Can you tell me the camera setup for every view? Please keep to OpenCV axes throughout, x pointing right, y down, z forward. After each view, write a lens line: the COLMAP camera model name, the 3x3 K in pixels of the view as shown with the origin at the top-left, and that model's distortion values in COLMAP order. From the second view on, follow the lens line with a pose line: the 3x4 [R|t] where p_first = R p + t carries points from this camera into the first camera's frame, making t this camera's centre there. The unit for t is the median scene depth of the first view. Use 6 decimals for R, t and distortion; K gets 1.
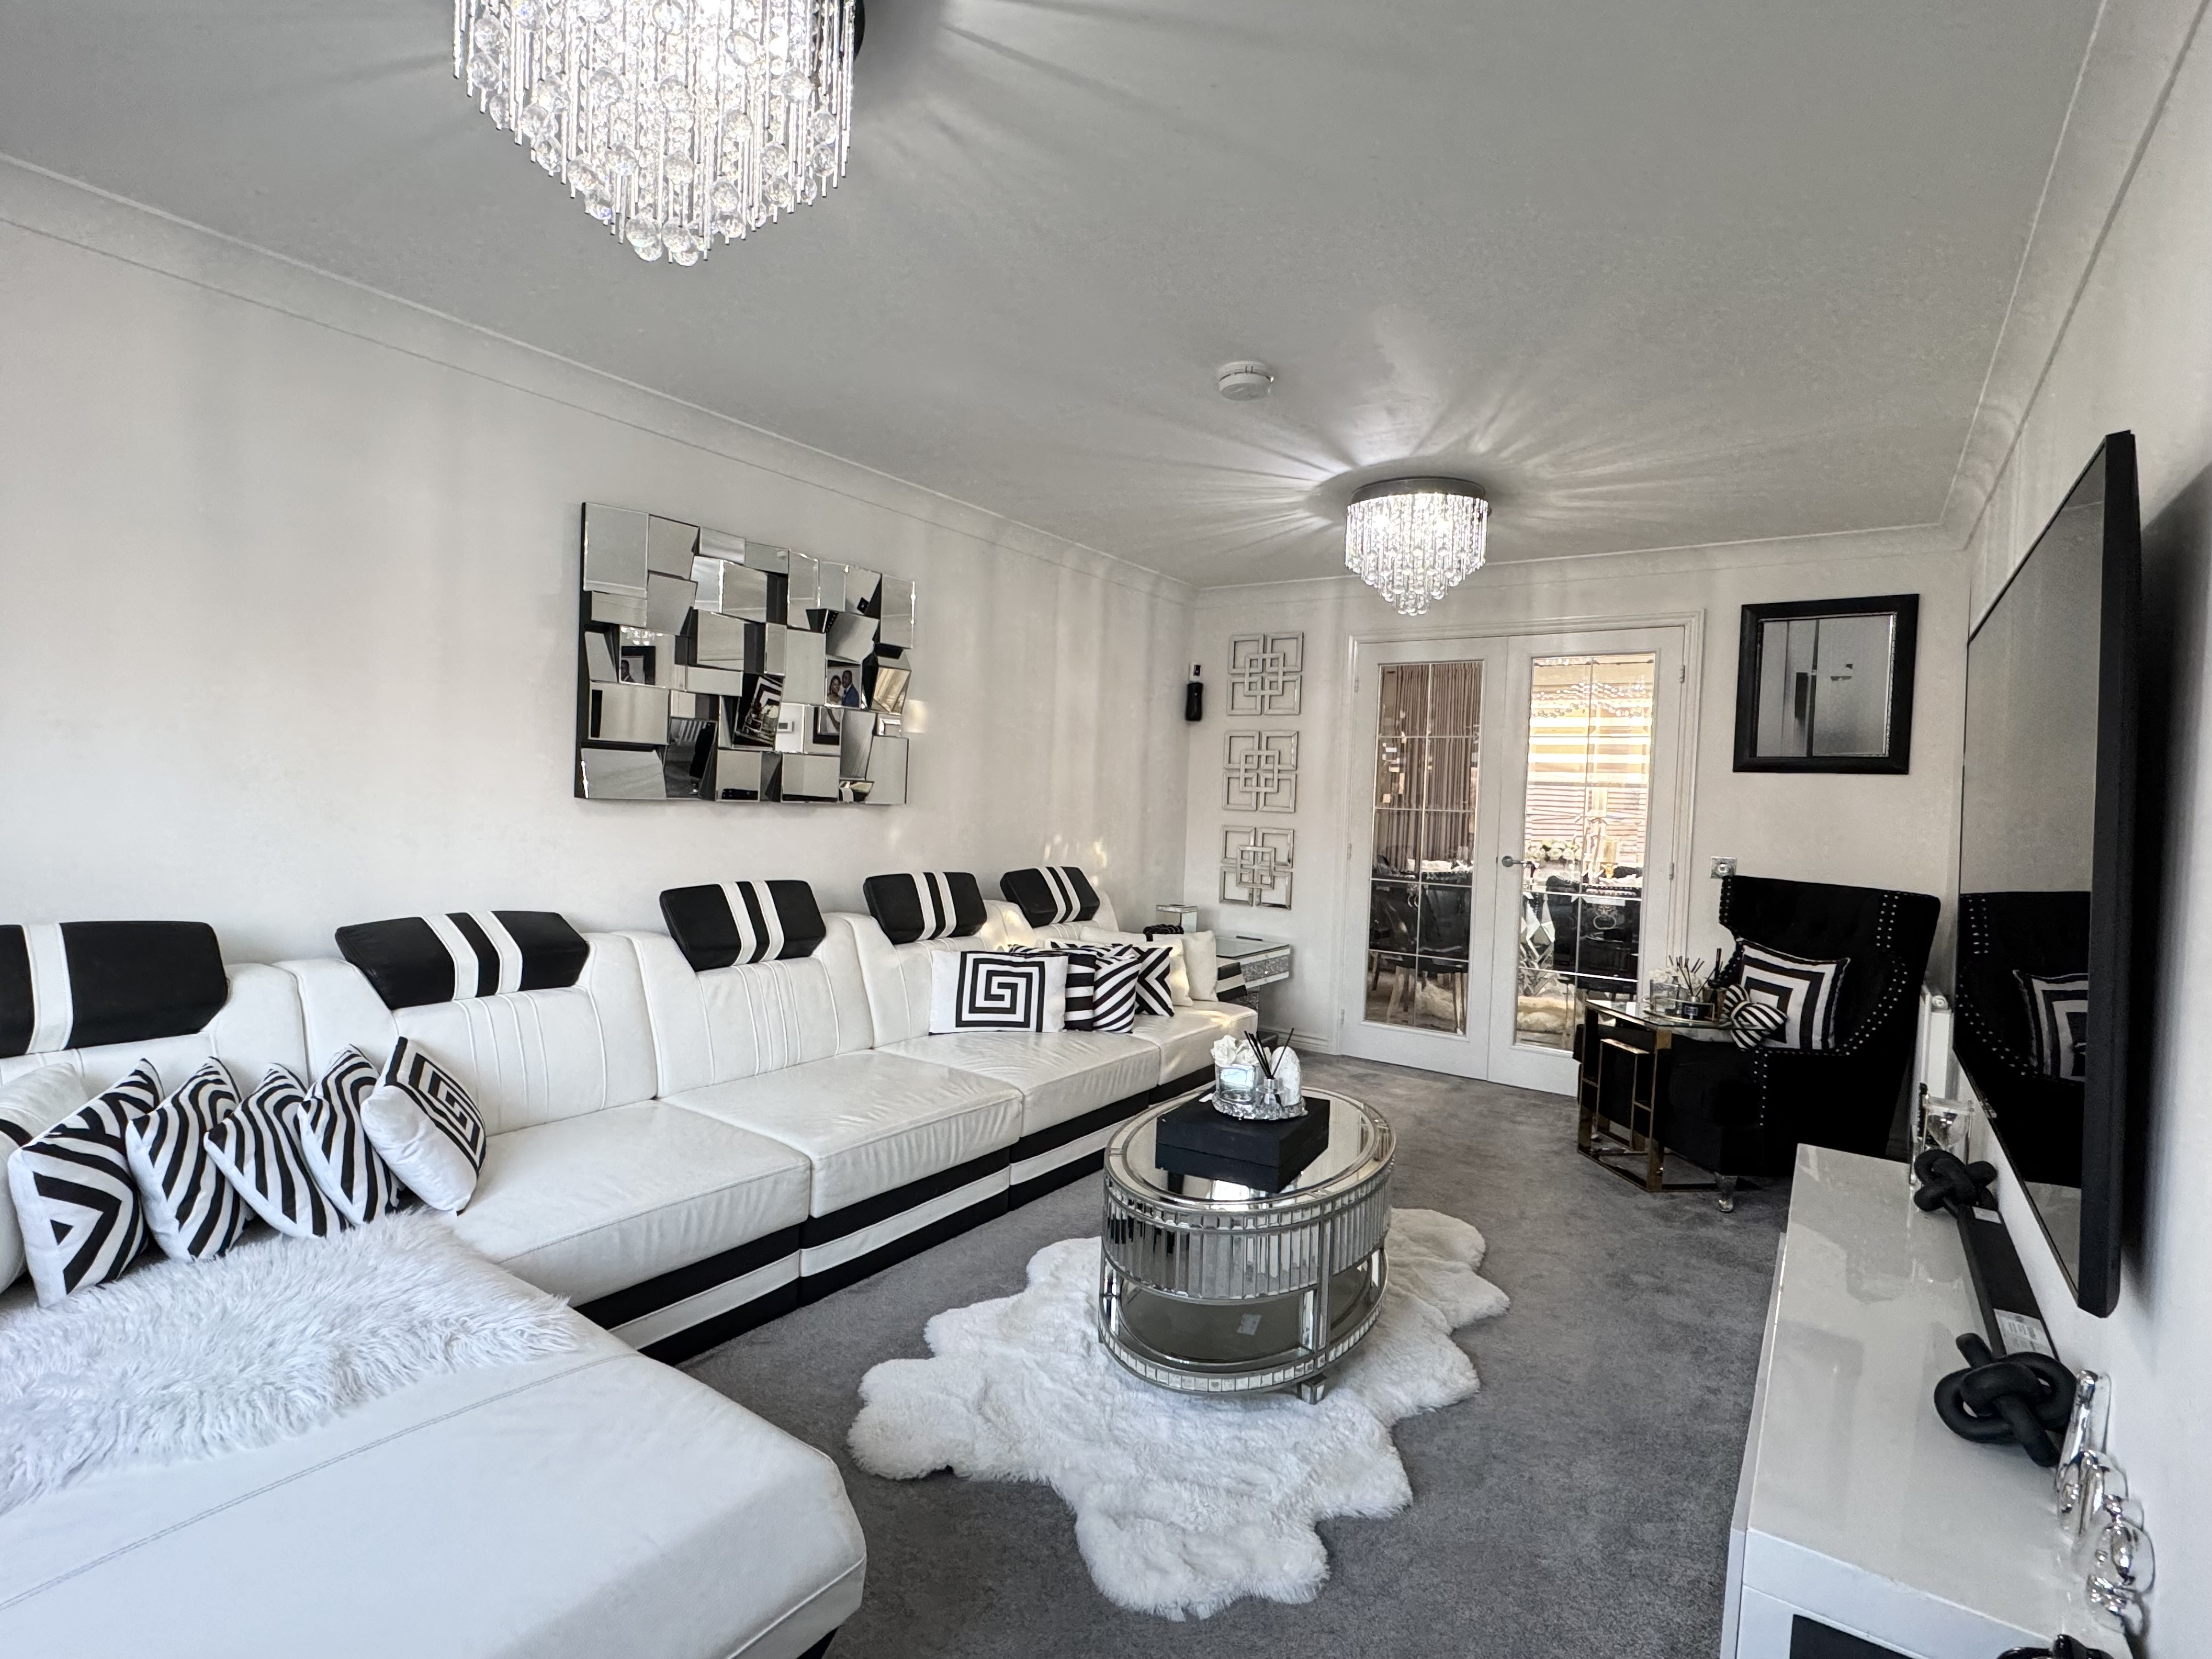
lens RADIAL K [[1075.1, 0, 1094.1], [0, 1075.1, 829.0], [0, 0, 1]] dist [-0.002801, -0.000046]
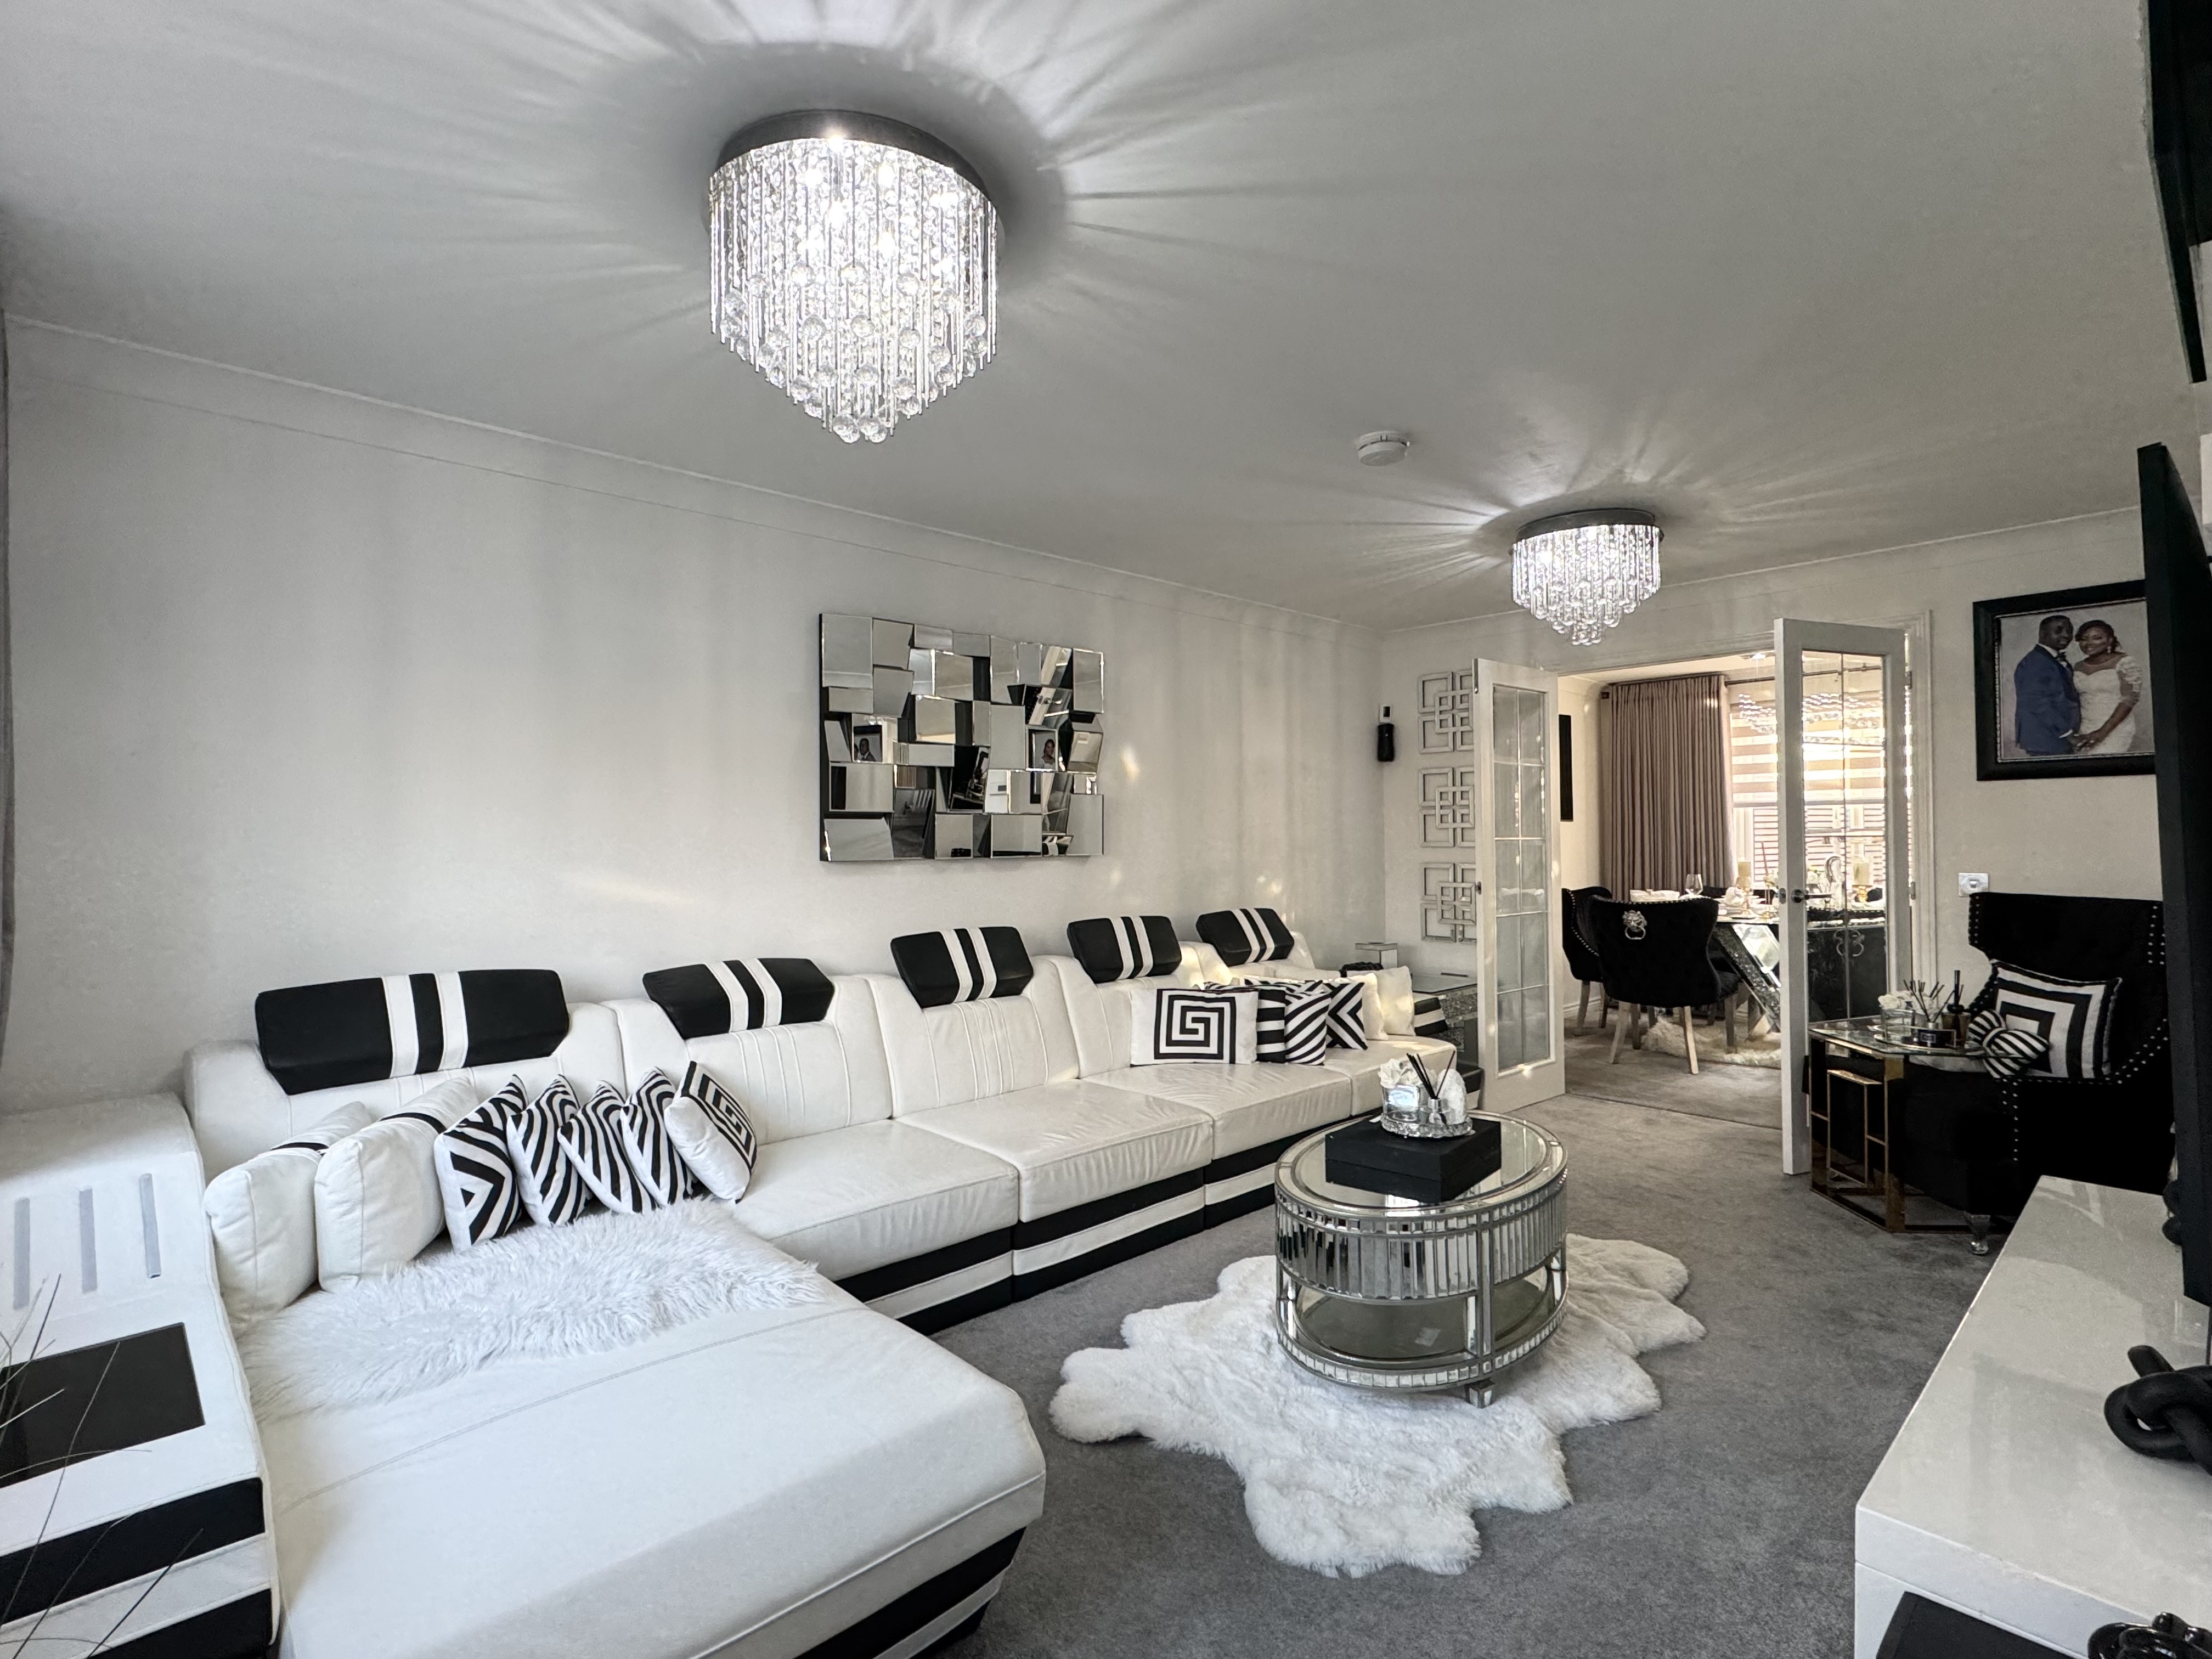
lens RADIAL K [[1075.1, 0, 1092.9], [0, 1075.1, 826.8], [0, 0, 1]] dist [-0.002801, -0.000046]
pose [[0.976437, -0.049586, -0.210029, 0.063739], [0.039445, 0.997857, -0.052207, 0.007203], [0.212167, 0.042692, 0.976300, -0.098554]]
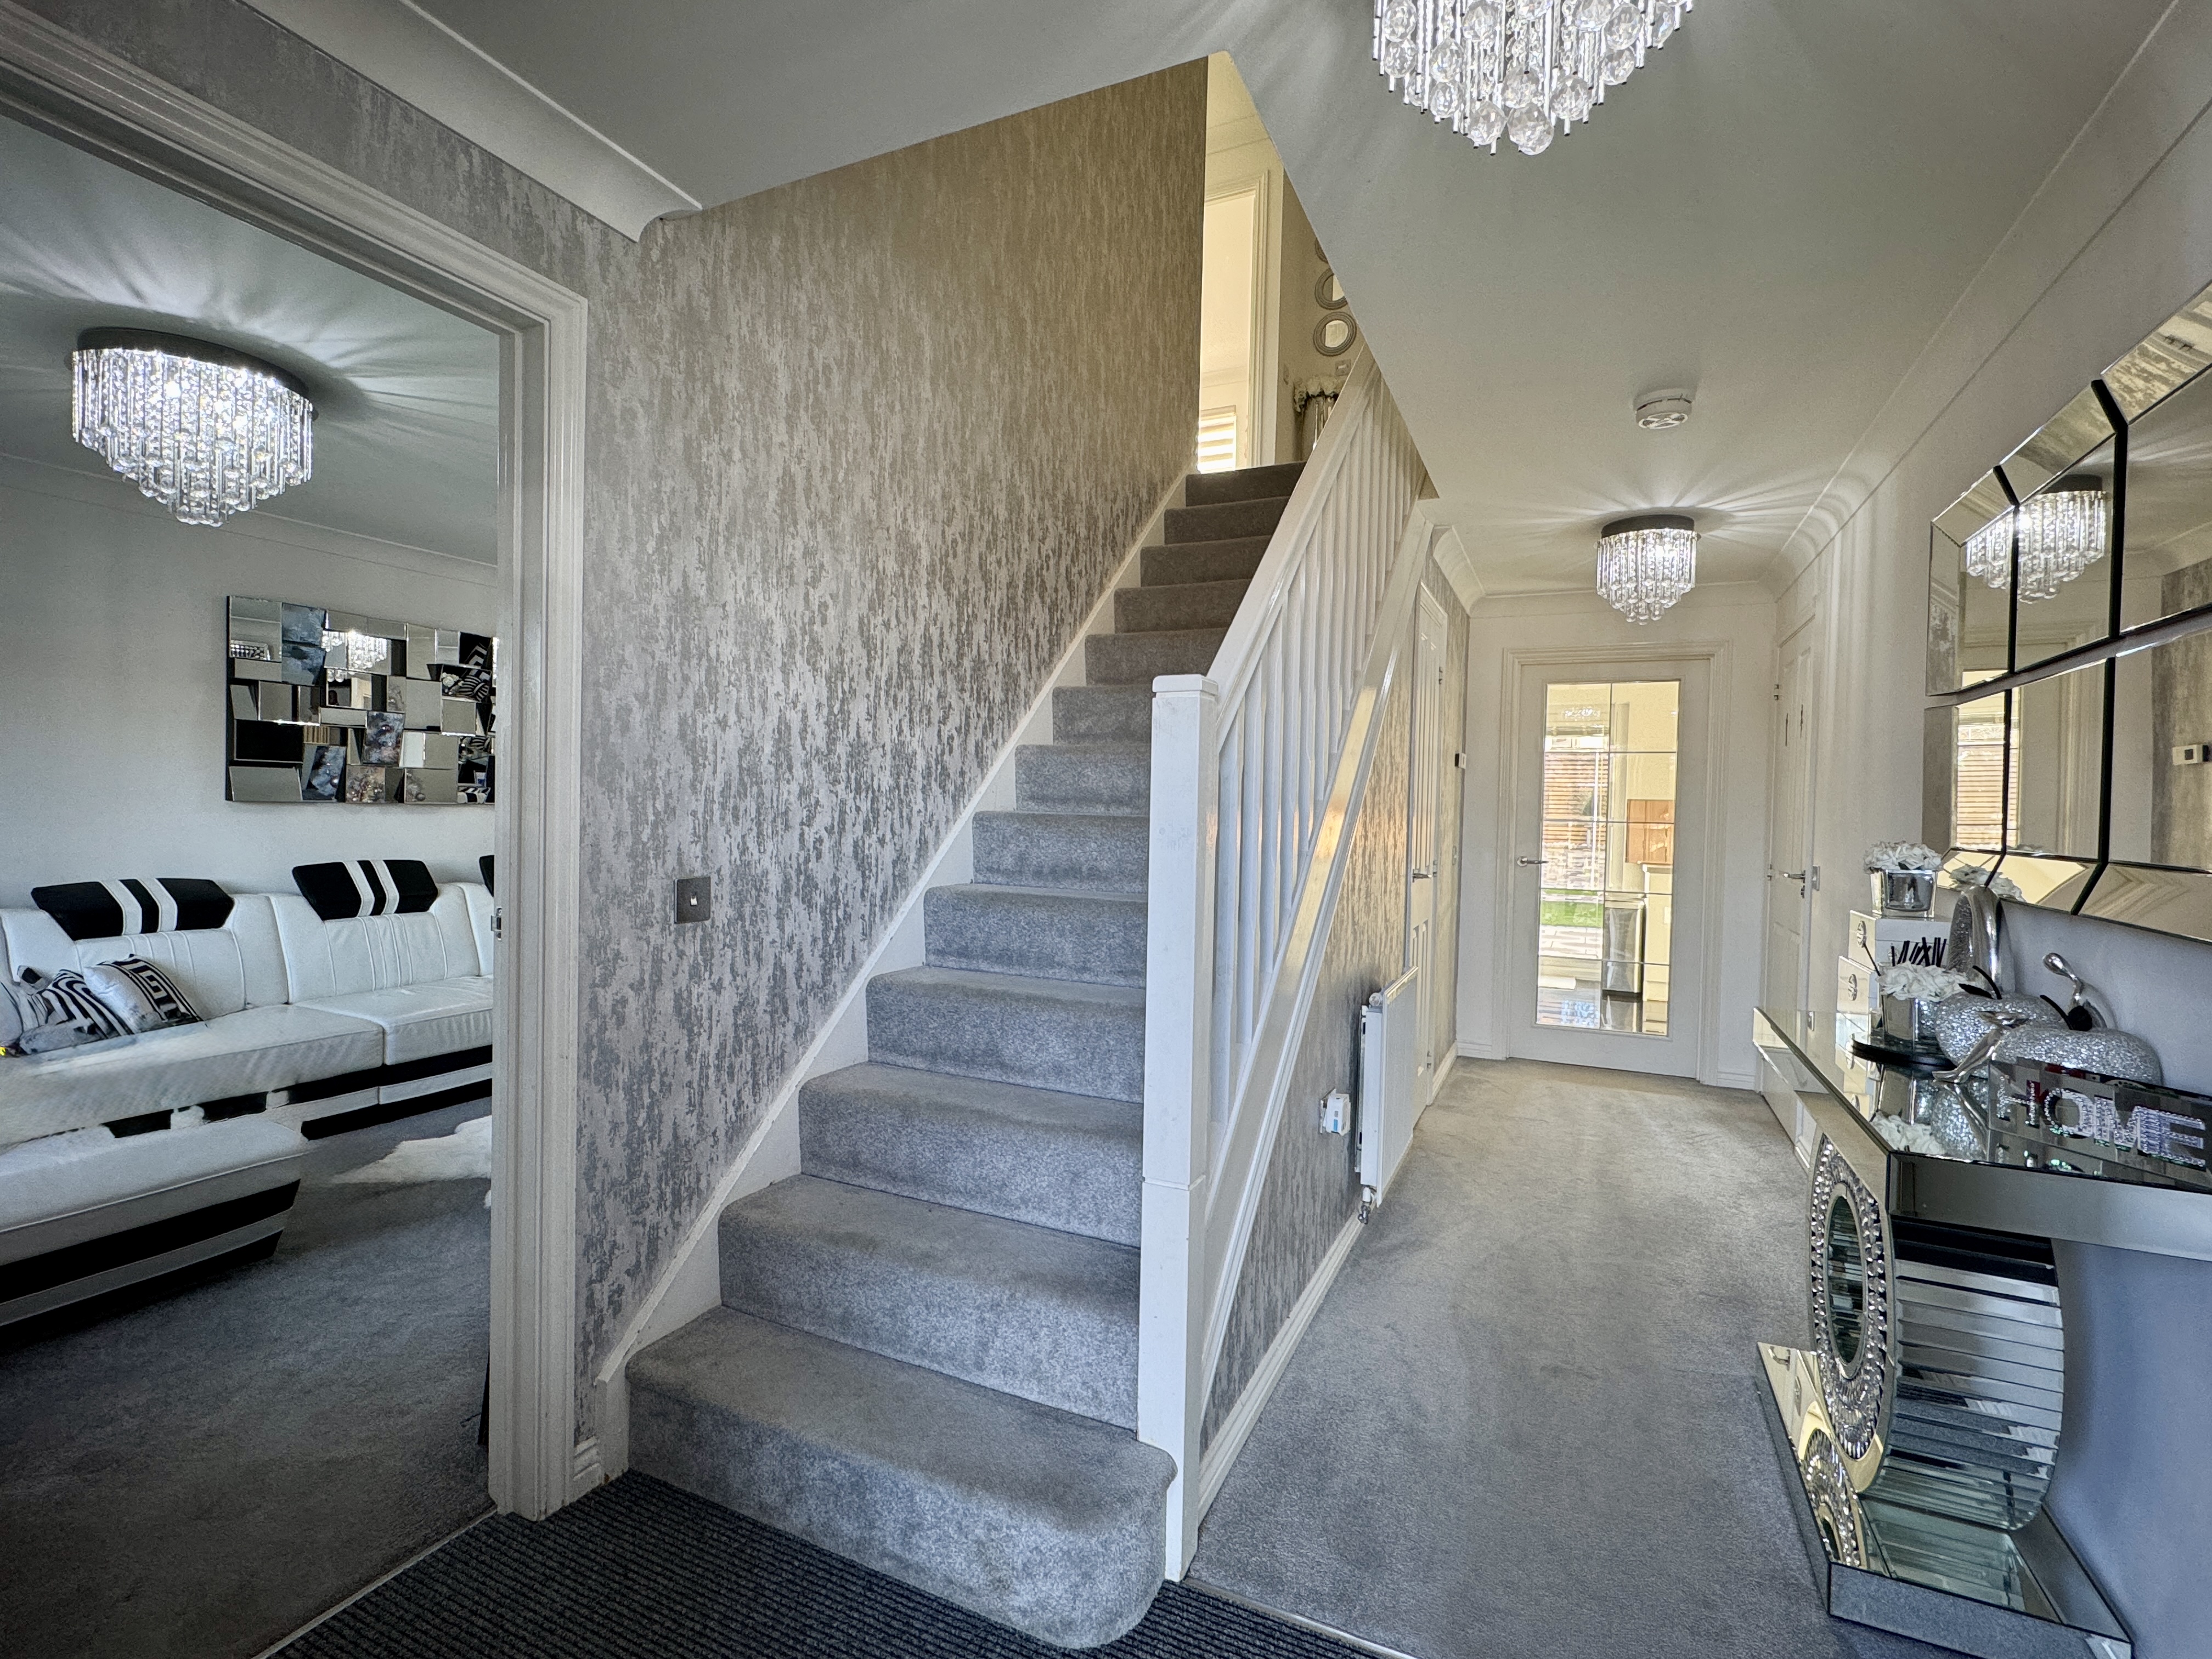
lens RADIAL K [[1029.2, 0, 1107.5], [0, 1029.2, 825.1], [0, 0, 1]] dist [-0.004725, -0.001868]
pose [[0.983793, -0.018479, 0.178354, 0.464144], [0.019914, 0.999782, -0.006261, 0.038629], [-0.178199, 0.009711, 0.983946, -0.599632]]
